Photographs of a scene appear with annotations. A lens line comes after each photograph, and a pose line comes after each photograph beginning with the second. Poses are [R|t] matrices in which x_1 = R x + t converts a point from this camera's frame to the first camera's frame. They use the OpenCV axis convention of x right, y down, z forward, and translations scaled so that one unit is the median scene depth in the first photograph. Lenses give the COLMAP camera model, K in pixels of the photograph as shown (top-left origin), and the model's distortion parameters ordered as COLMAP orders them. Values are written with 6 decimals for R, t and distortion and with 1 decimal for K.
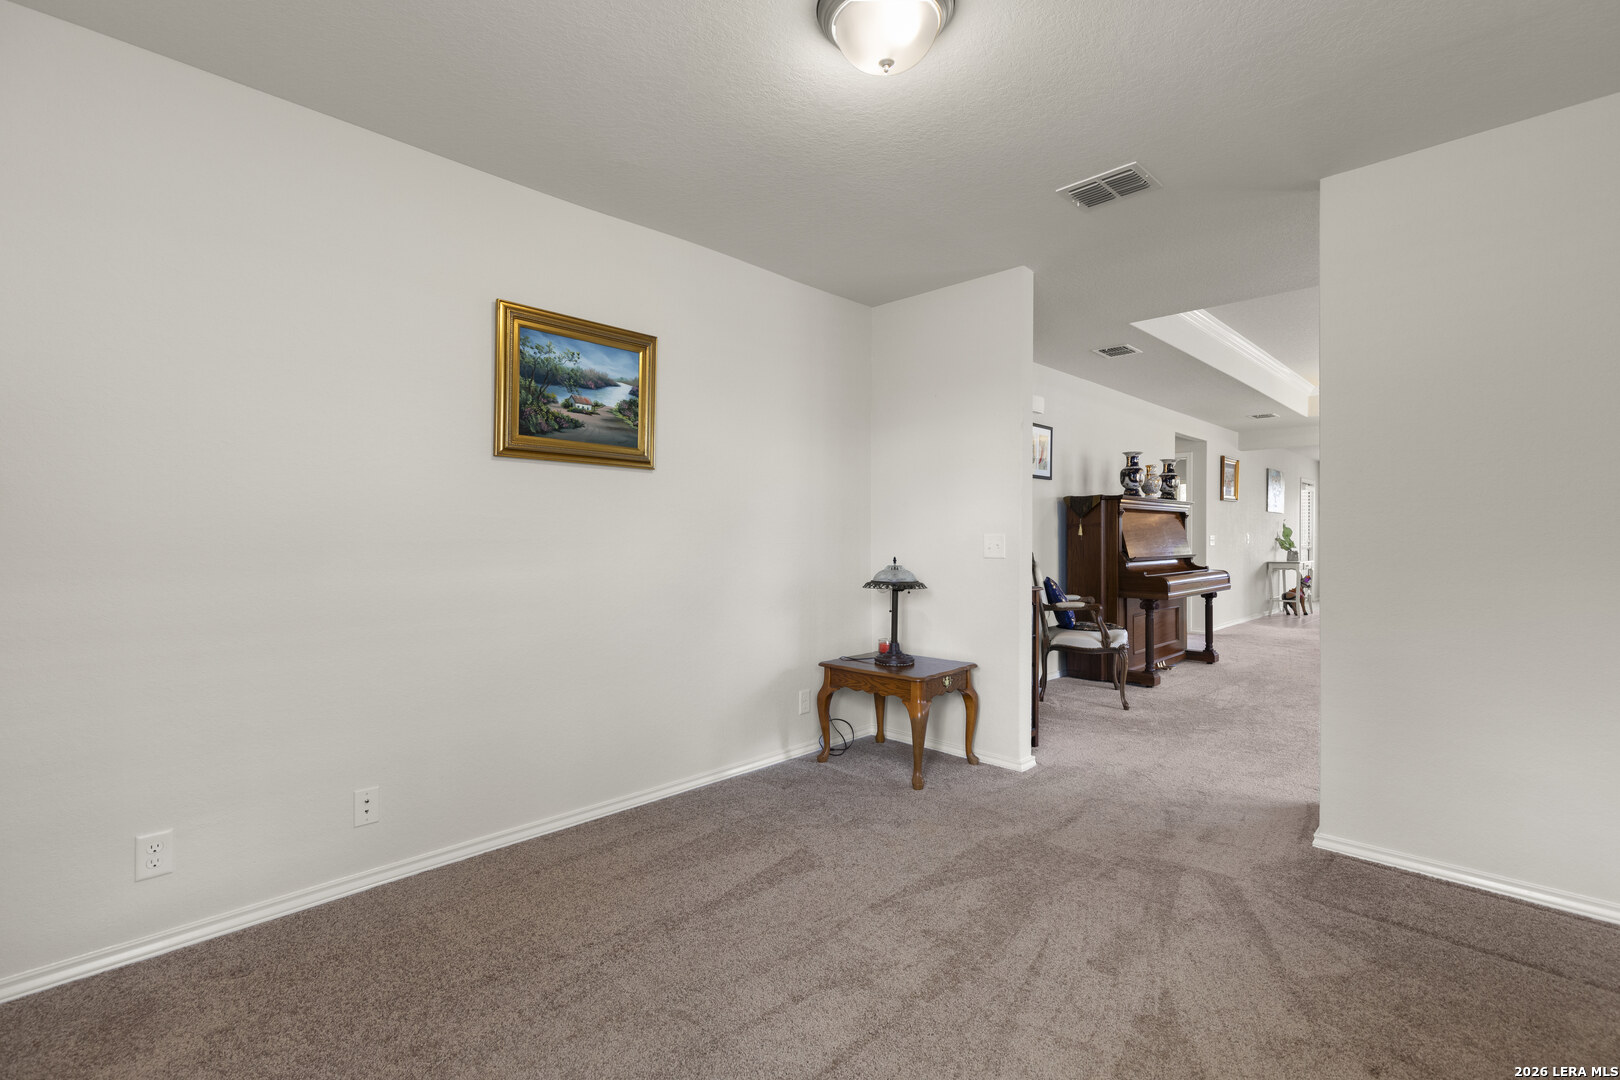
lens RADIAL K [[728.8, 0, 817.4], [0, 728.8, 536.1], [0, 0, 1]] dist [0.010094, -0.000450]
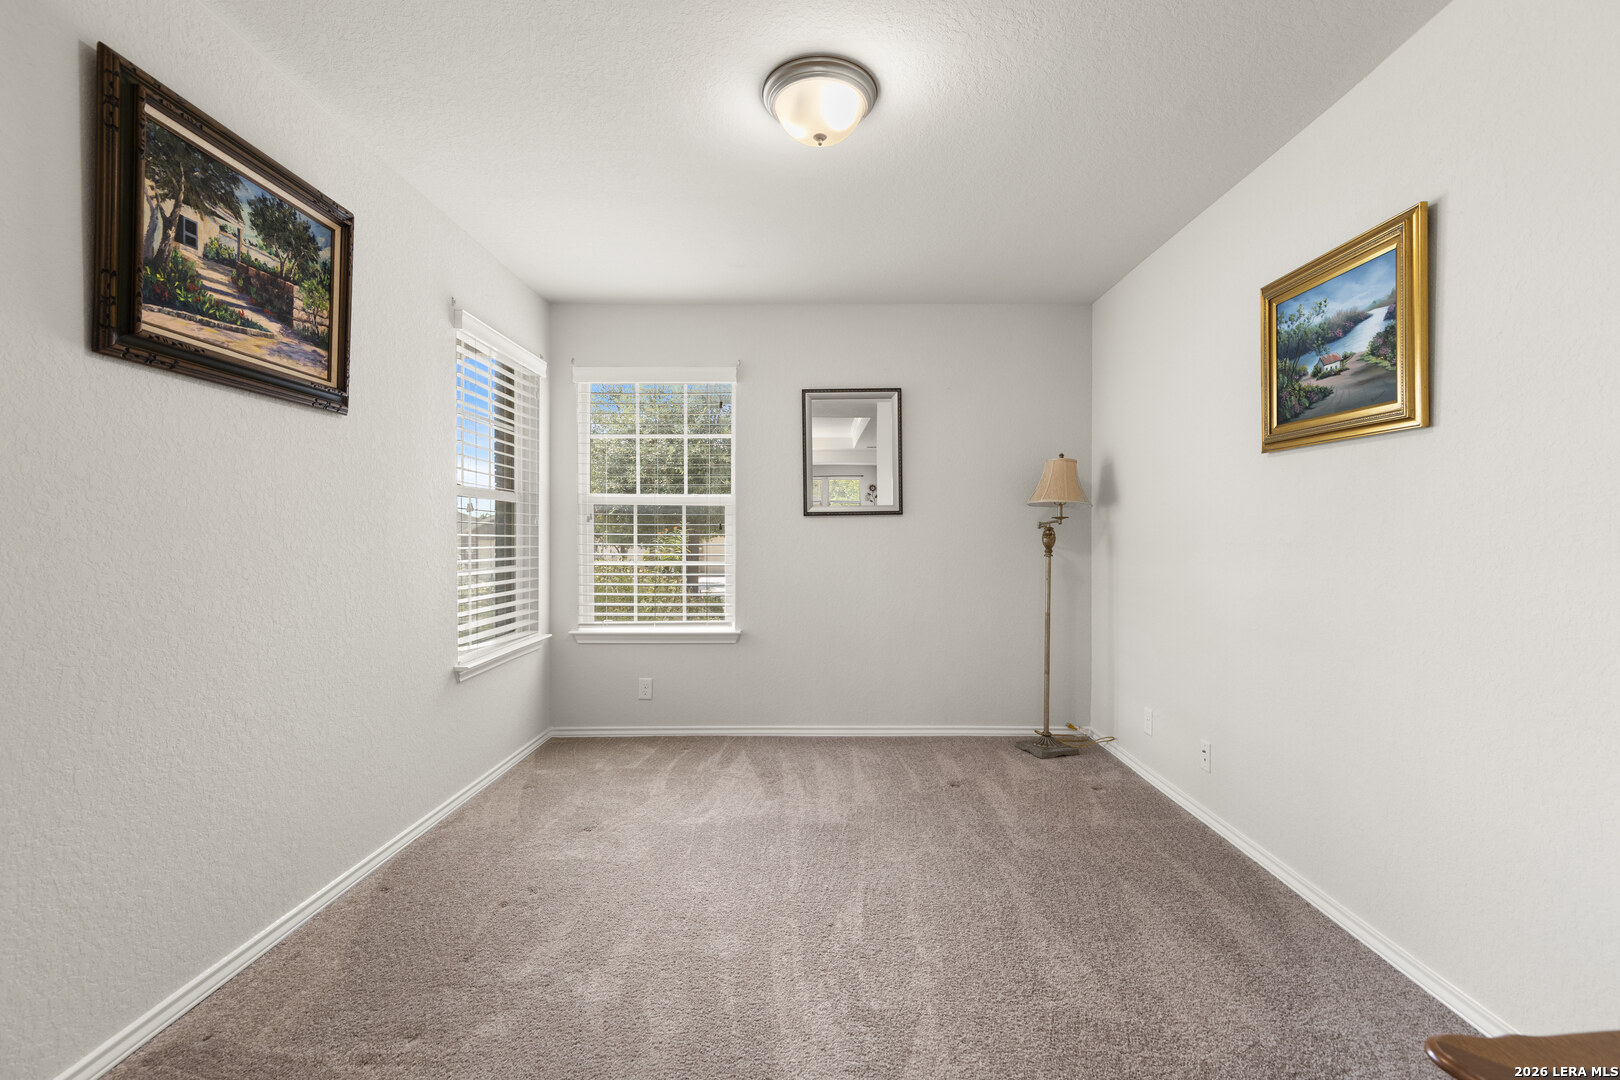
lens RADIAL K [[728.8, 0, 817.4], [0, 728.8, 536.1], [0, 0, 1]] dist [0.010094, -0.000450]
pose [[-0.707091, -0.000465, -0.707122, 0.597515], [-0.002093, 0.999997, 0.001434, -0.002346], [0.707119, 0.002494, -0.707090, 1.174211]]
